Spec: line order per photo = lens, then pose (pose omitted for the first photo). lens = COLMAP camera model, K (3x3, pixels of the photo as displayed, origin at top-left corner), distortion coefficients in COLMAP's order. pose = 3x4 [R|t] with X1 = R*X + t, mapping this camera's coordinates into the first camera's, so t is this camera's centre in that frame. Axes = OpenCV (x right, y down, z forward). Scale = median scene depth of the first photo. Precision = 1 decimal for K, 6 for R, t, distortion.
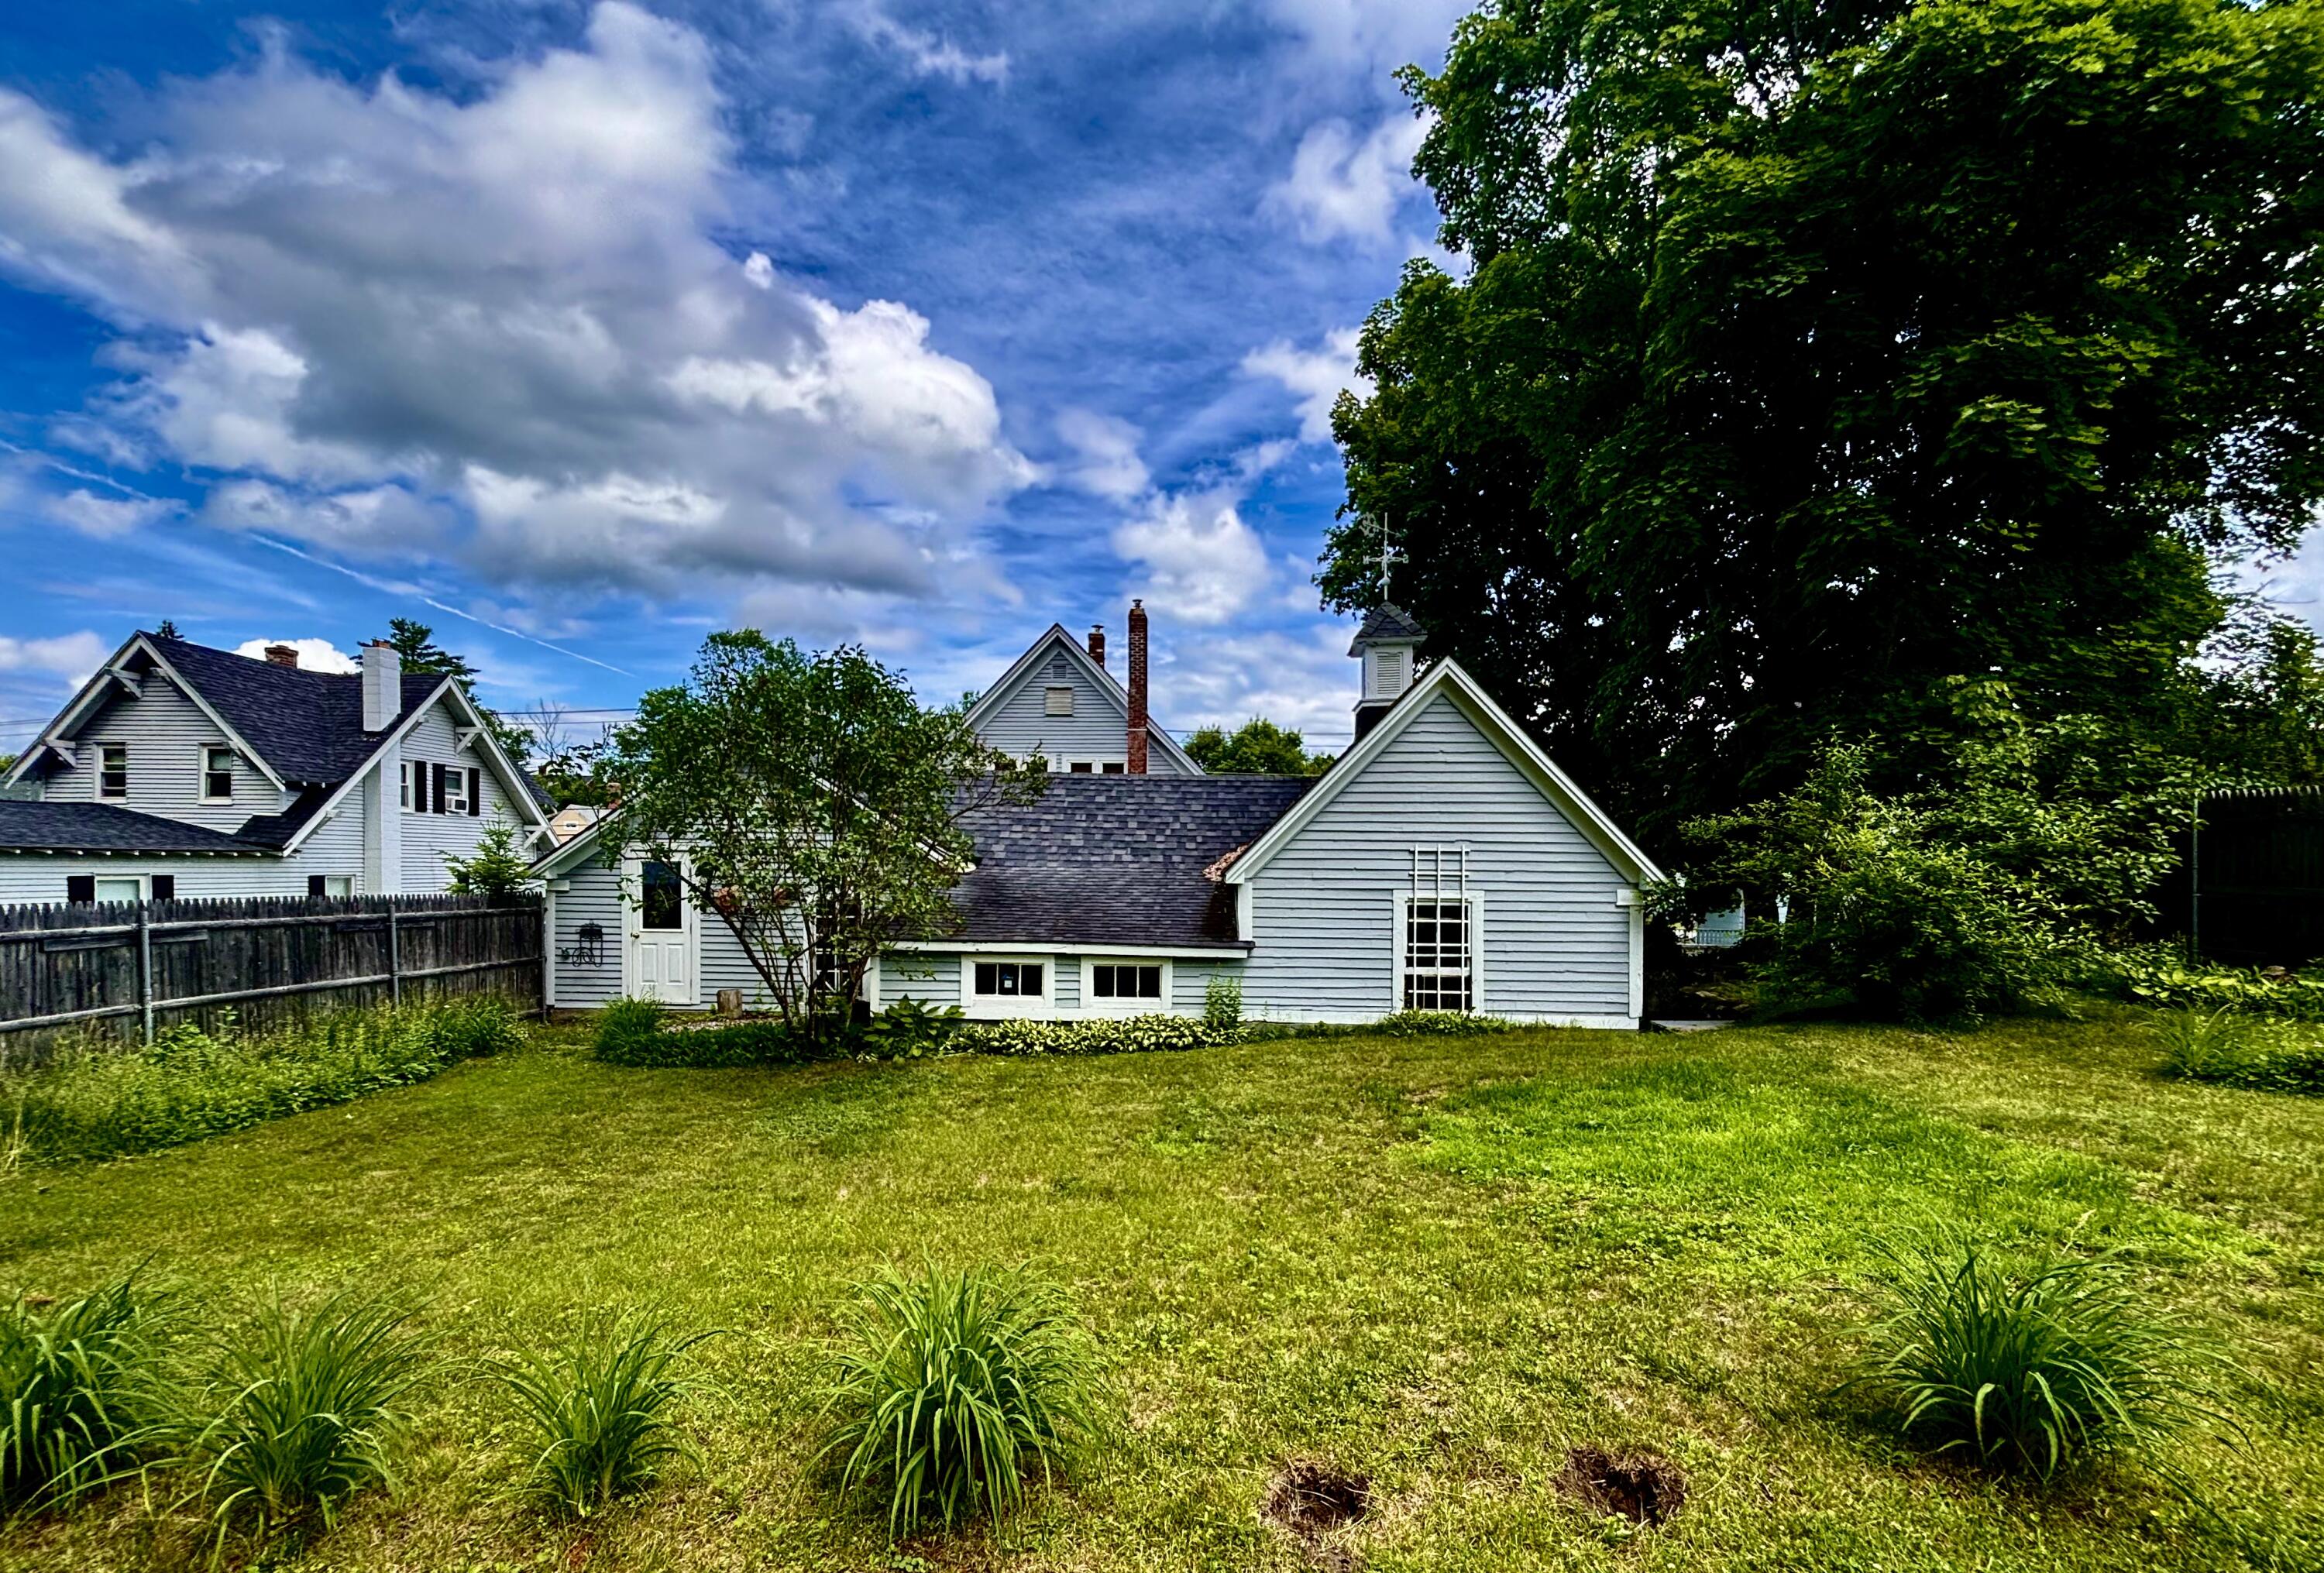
lens RADIAL K [[967.6, 0, 1118.3], [0, 967.6, 848.4], [0, 0, 1]] dist [0.011103, 0.000009]
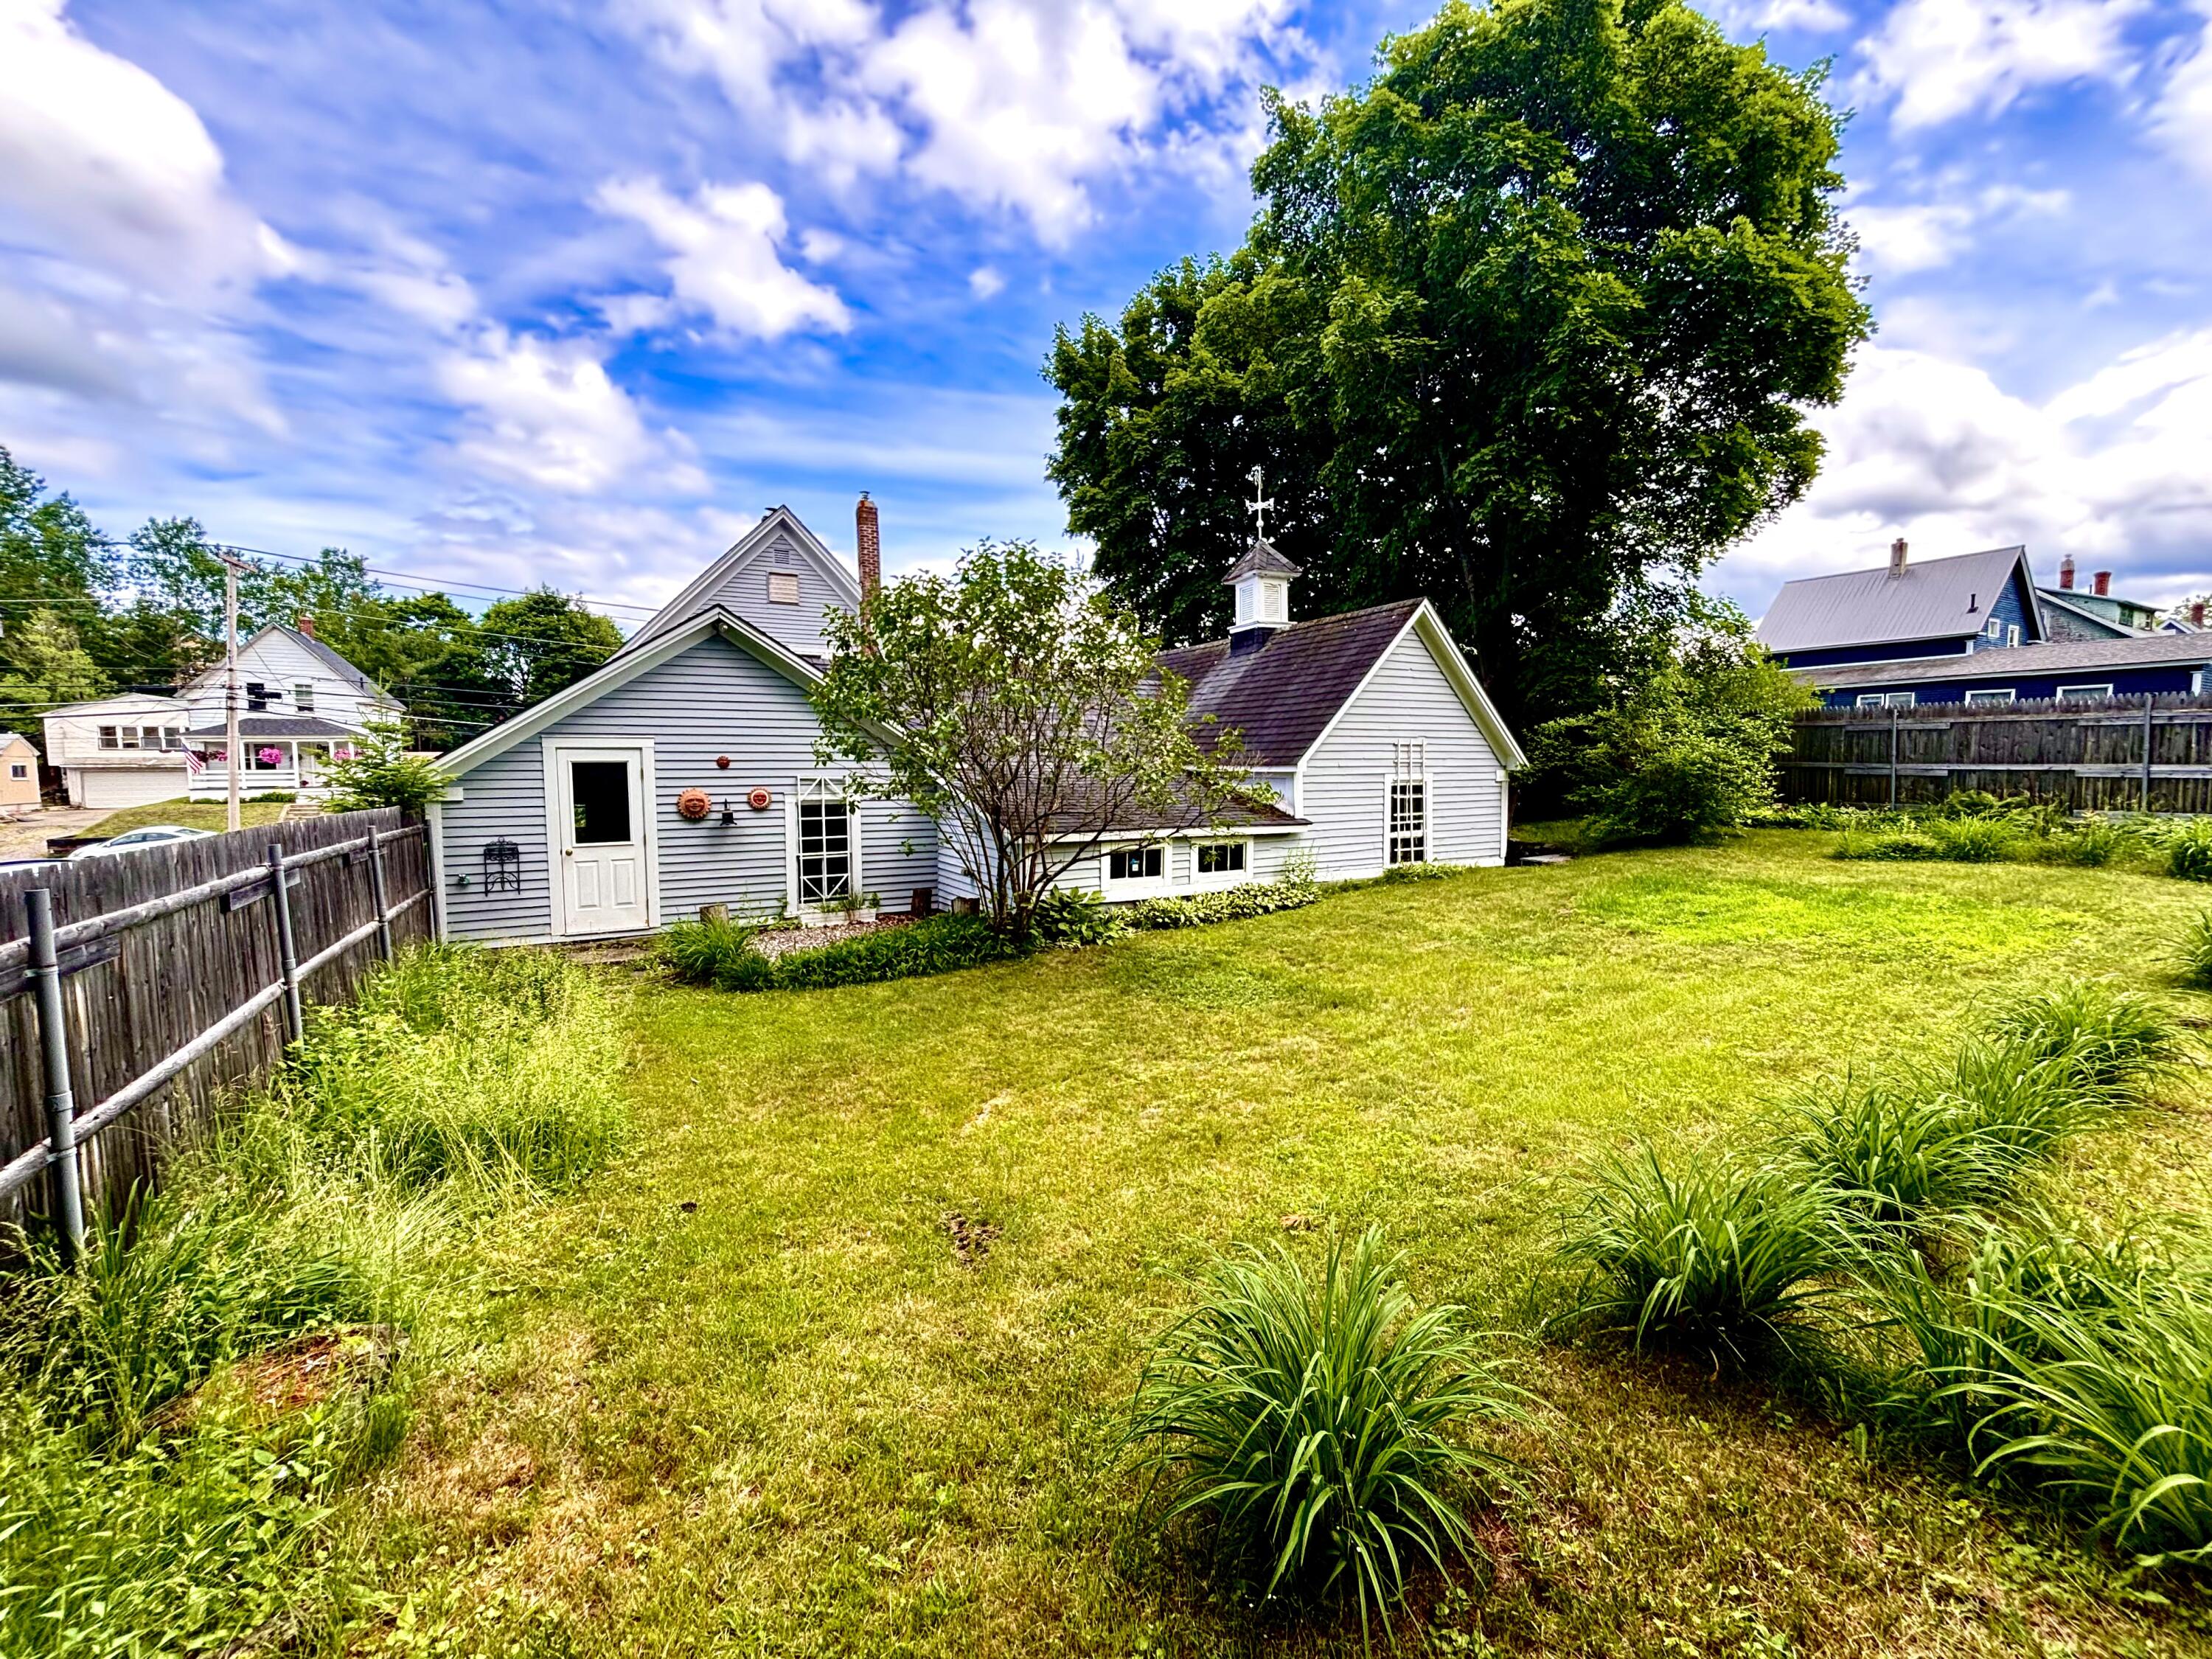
lens RADIAL K [[916.2, 0, 1122.4], [0, 916.2, 822.0], [0, 0, 1]] dist [0.001850, 0.000058]
pose [[0.850143, -0.048766, 0.524289, -0.675273], [0.003342, 0.996182, 0.087238, -0.001992], [-0.526541, -0.072412, 0.847060, 0.132573]]
